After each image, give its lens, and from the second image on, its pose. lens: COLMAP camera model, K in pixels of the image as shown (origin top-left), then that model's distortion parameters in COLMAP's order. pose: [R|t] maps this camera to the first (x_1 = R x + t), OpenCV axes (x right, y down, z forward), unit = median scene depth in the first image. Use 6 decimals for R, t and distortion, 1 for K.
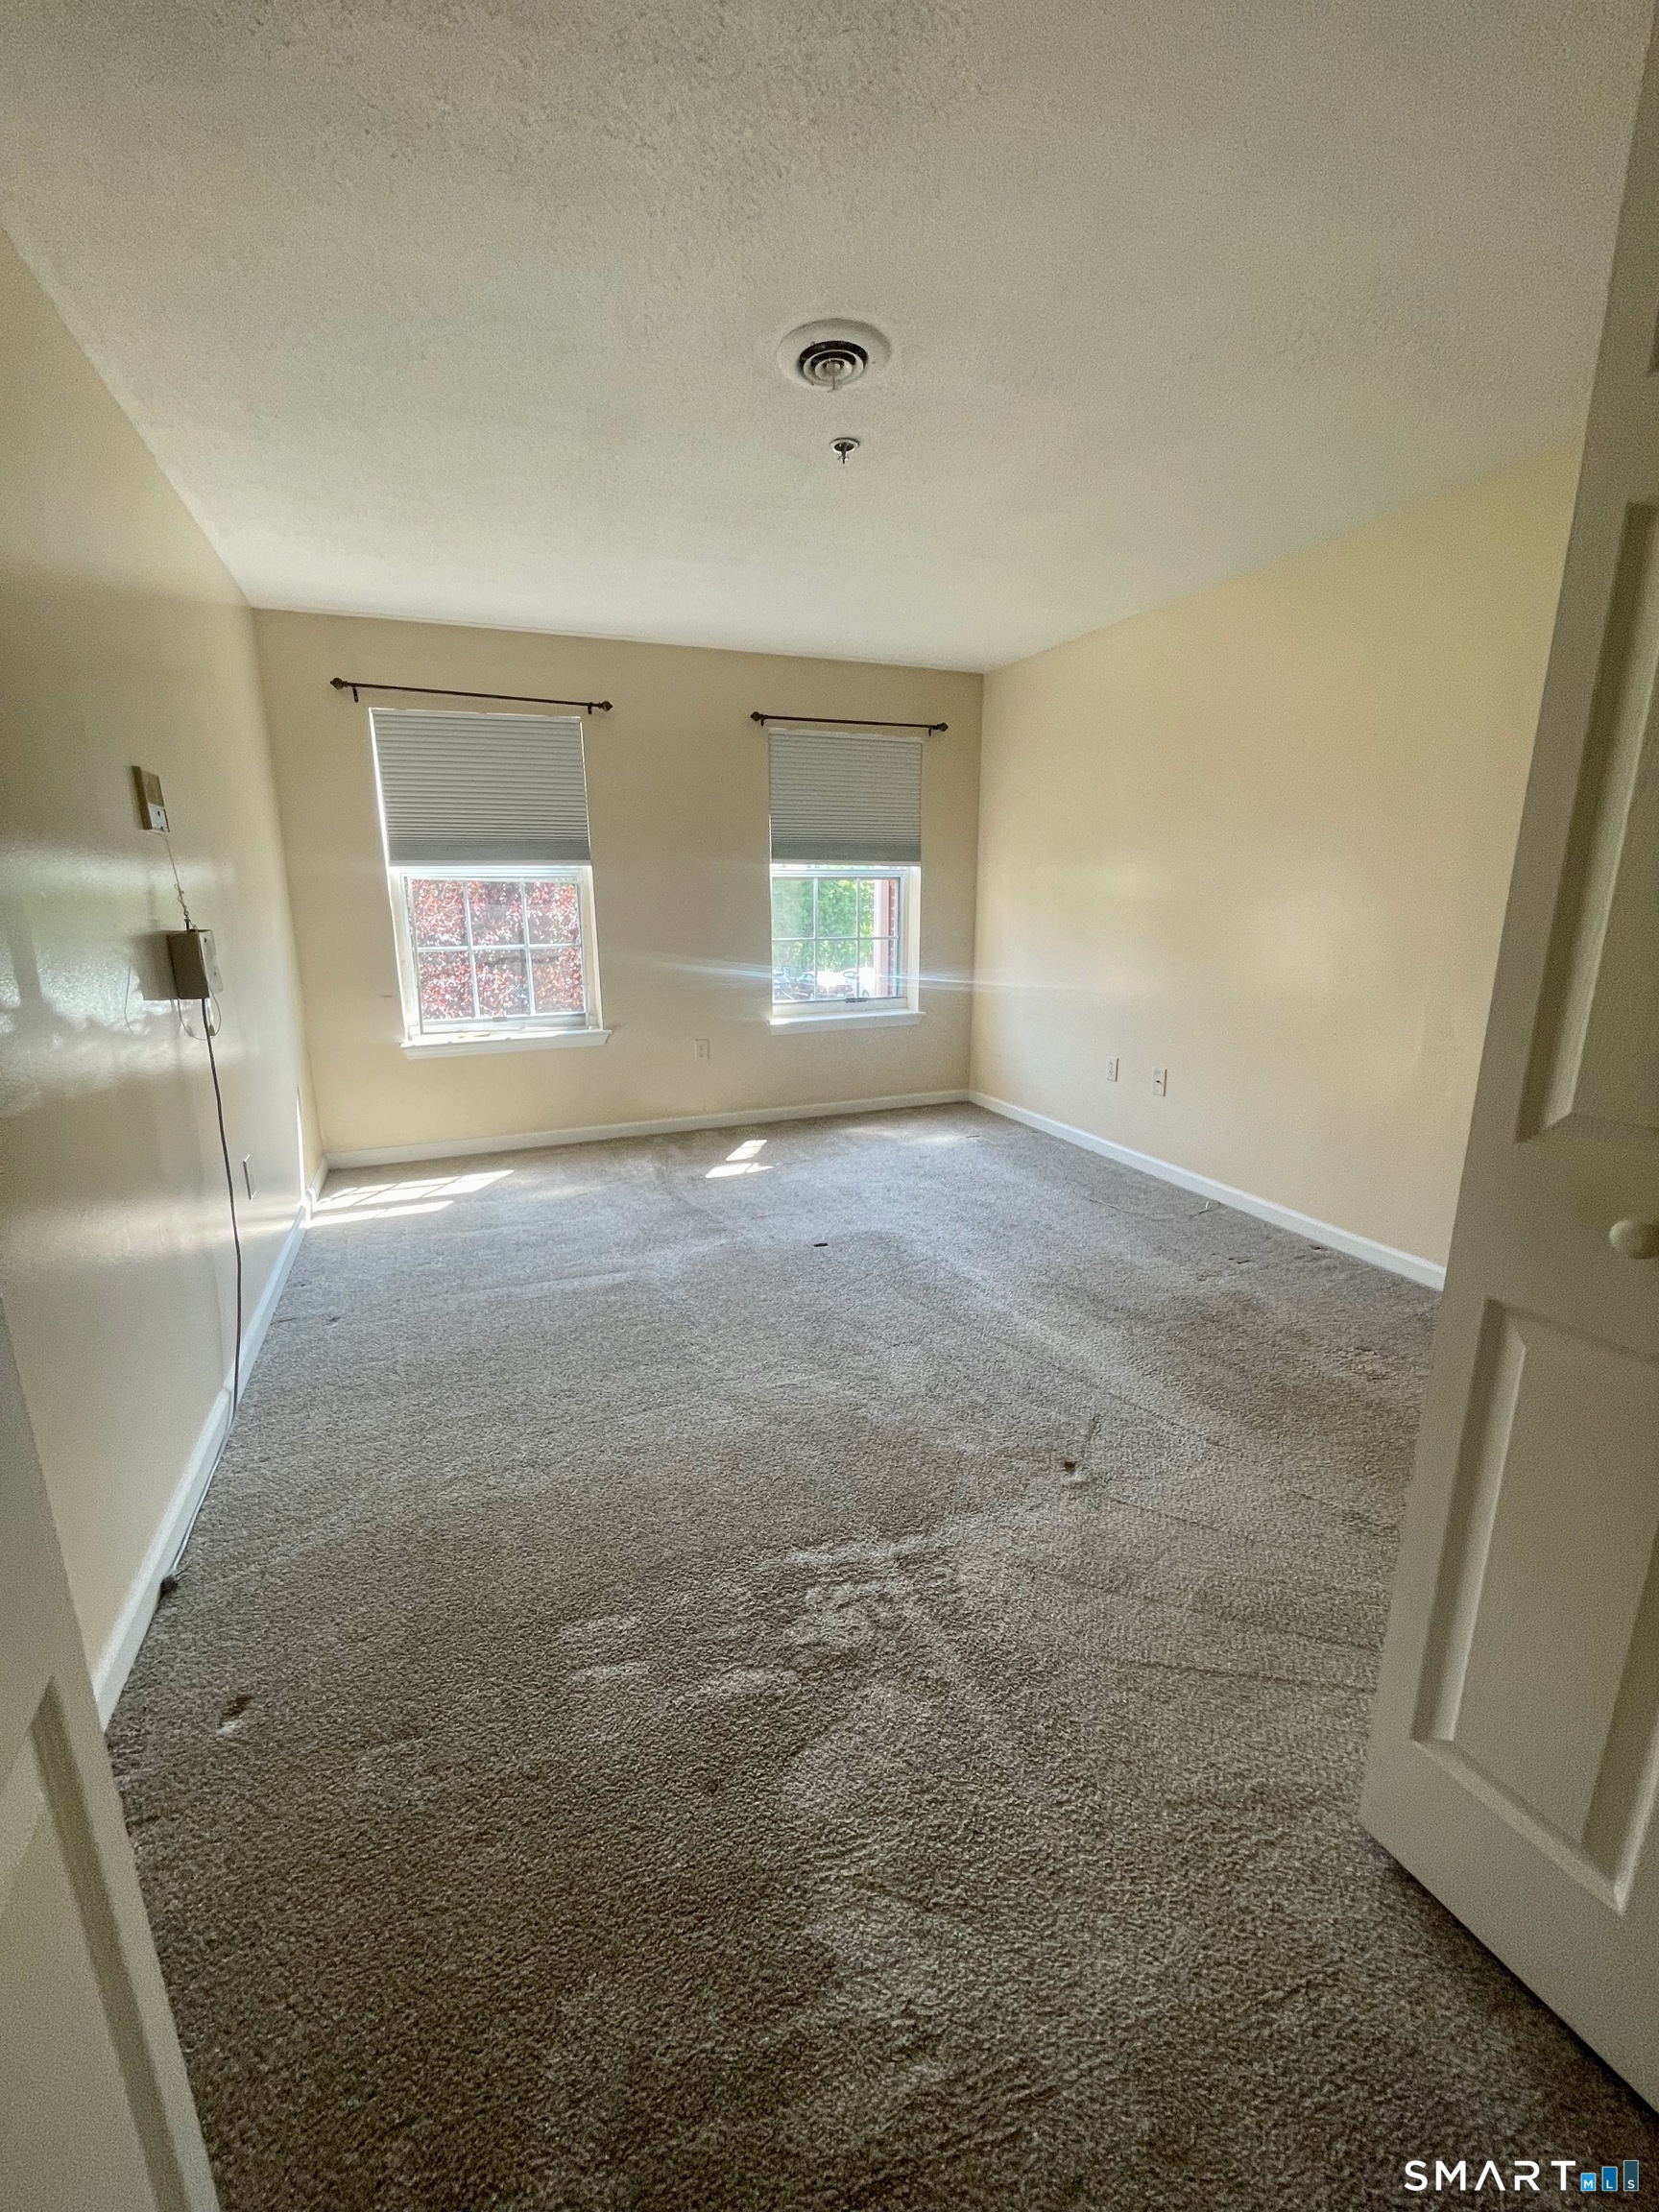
lens RADIAL K [[876.2, 0, 829.5], [0, 876.2, 1106.0], [0, 0, 1]] dist [-0.011400, 0.005130]
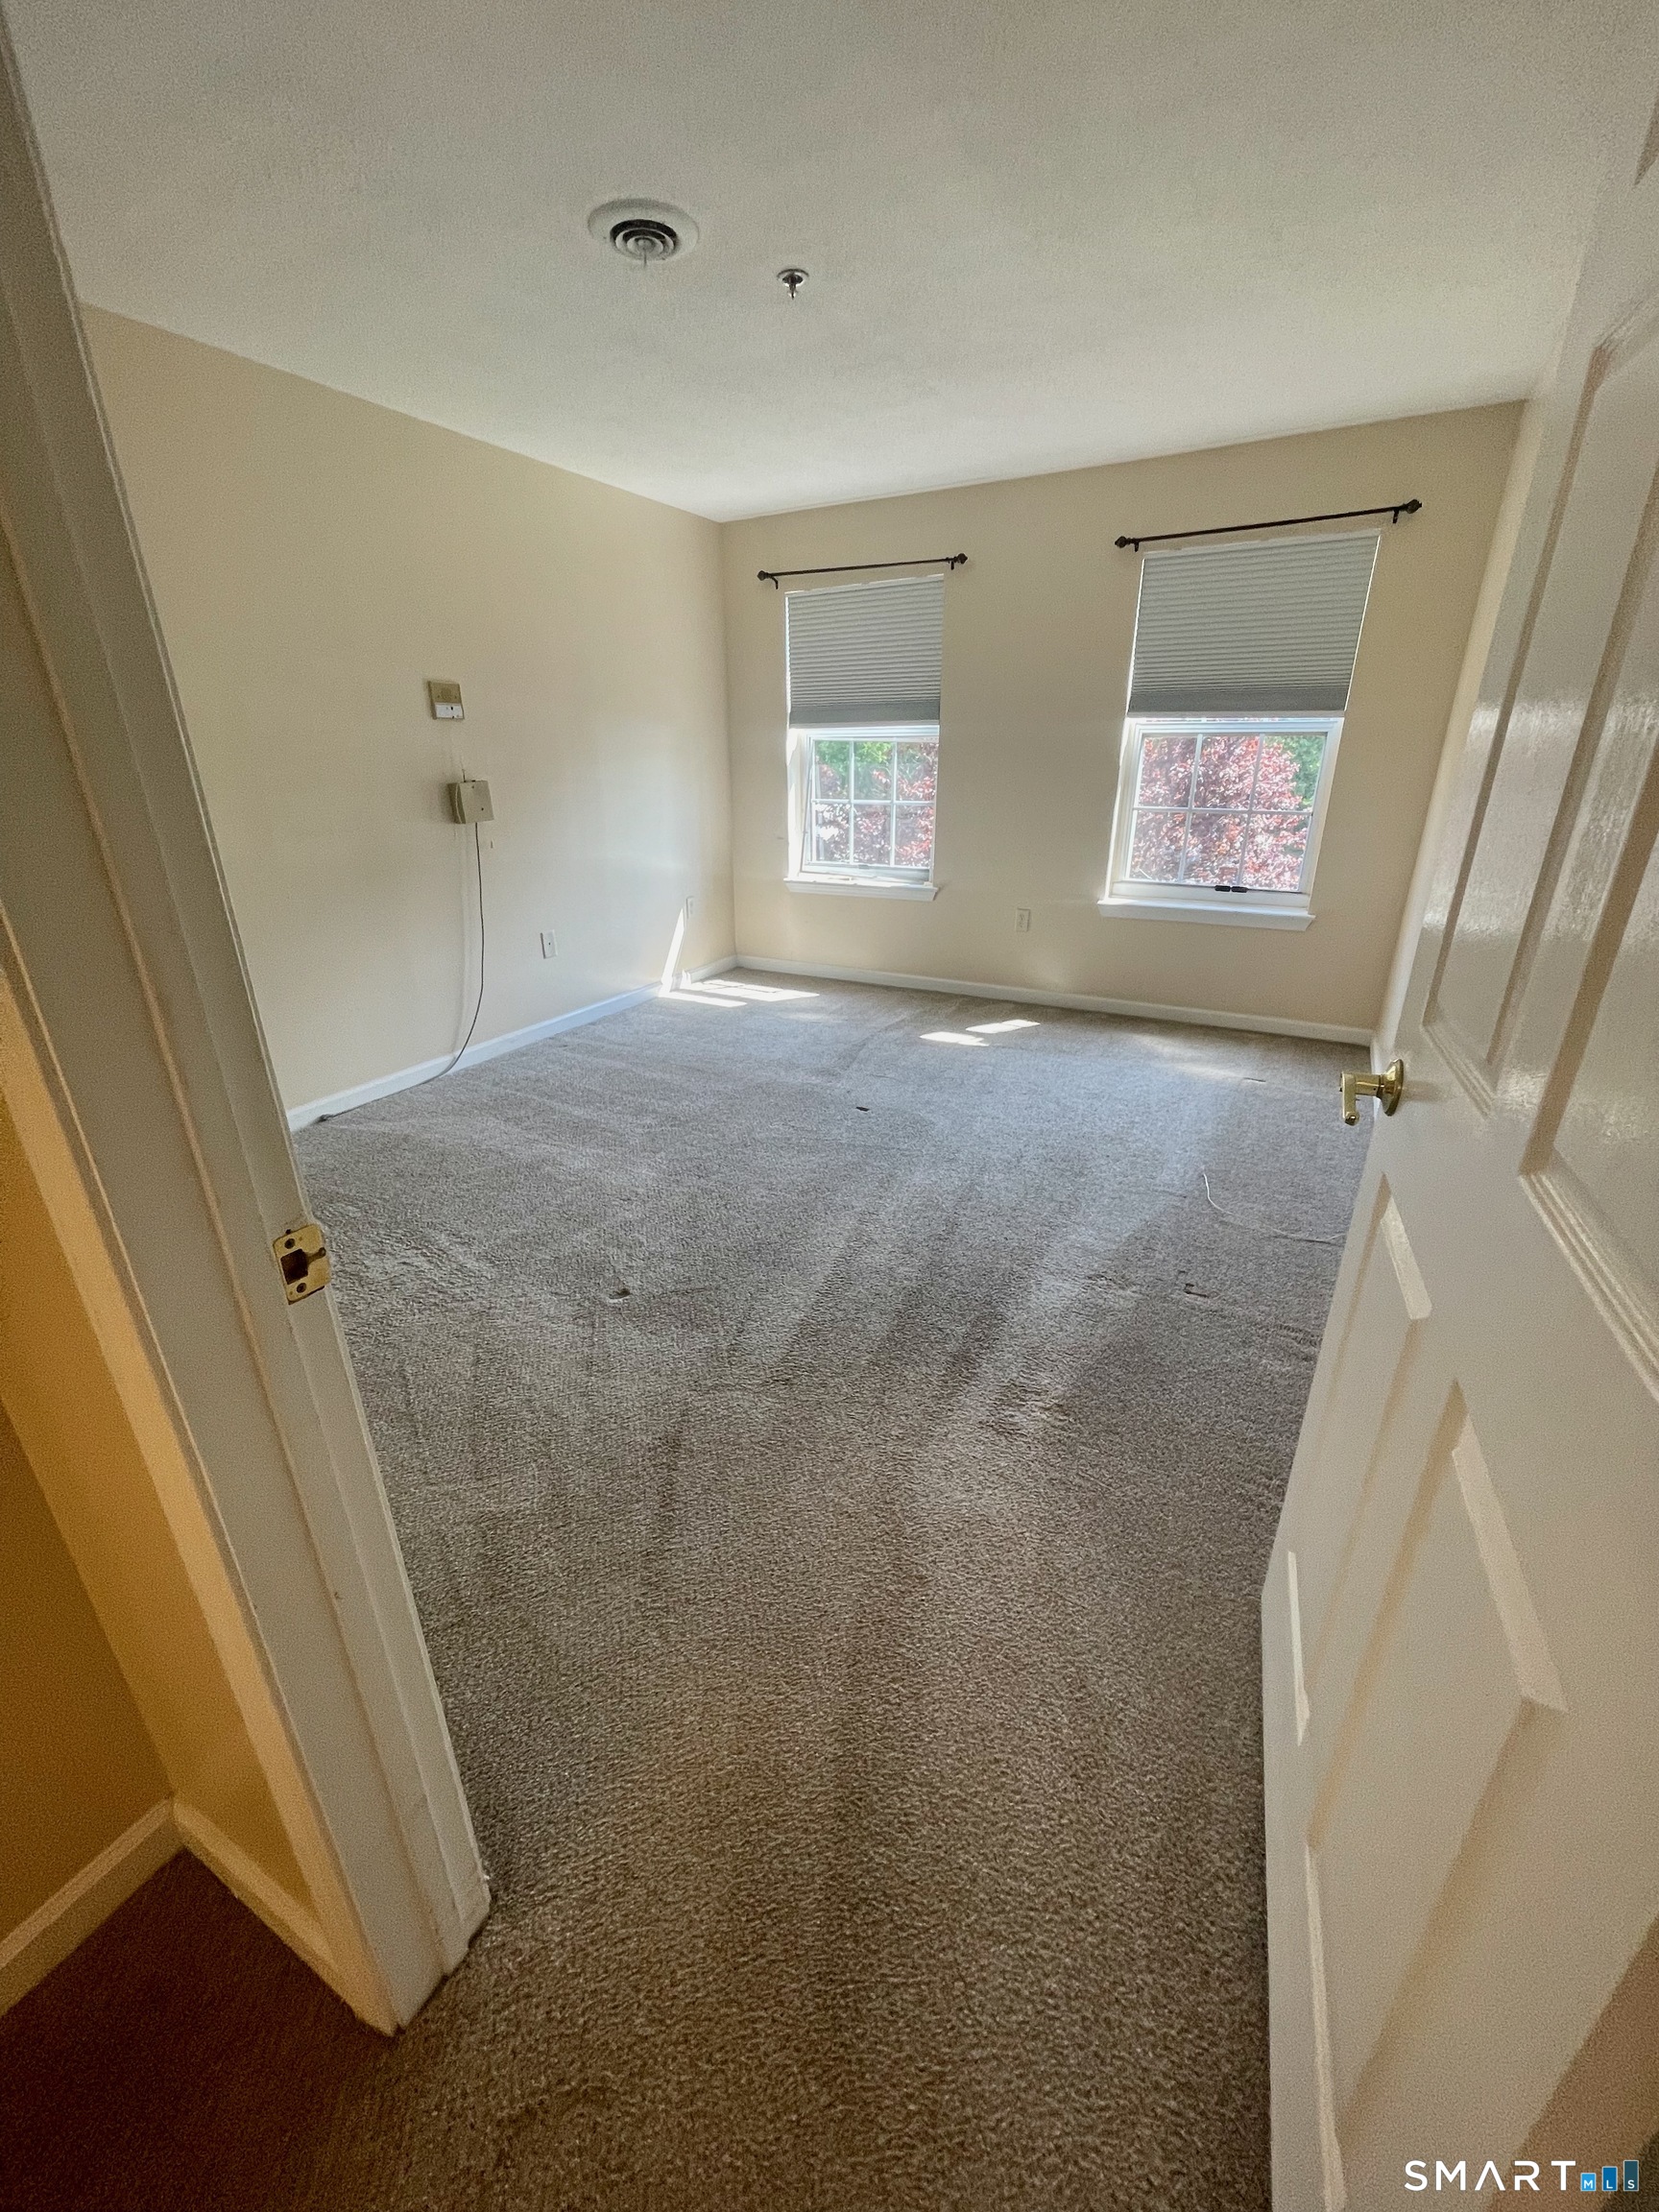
lens RADIAL K [[876.2, 0, 829.5], [0, 876.2, 1106.0], [0, 0, 1]] dist [-0.011400, 0.005130]
pose [[0.633720, 0.294090, -0.715479, 0.538910], [-0.183159, 0.955659, 0.230584, -0.058639], [0.751566, -0.015079, 0.659485, 0.210721]]
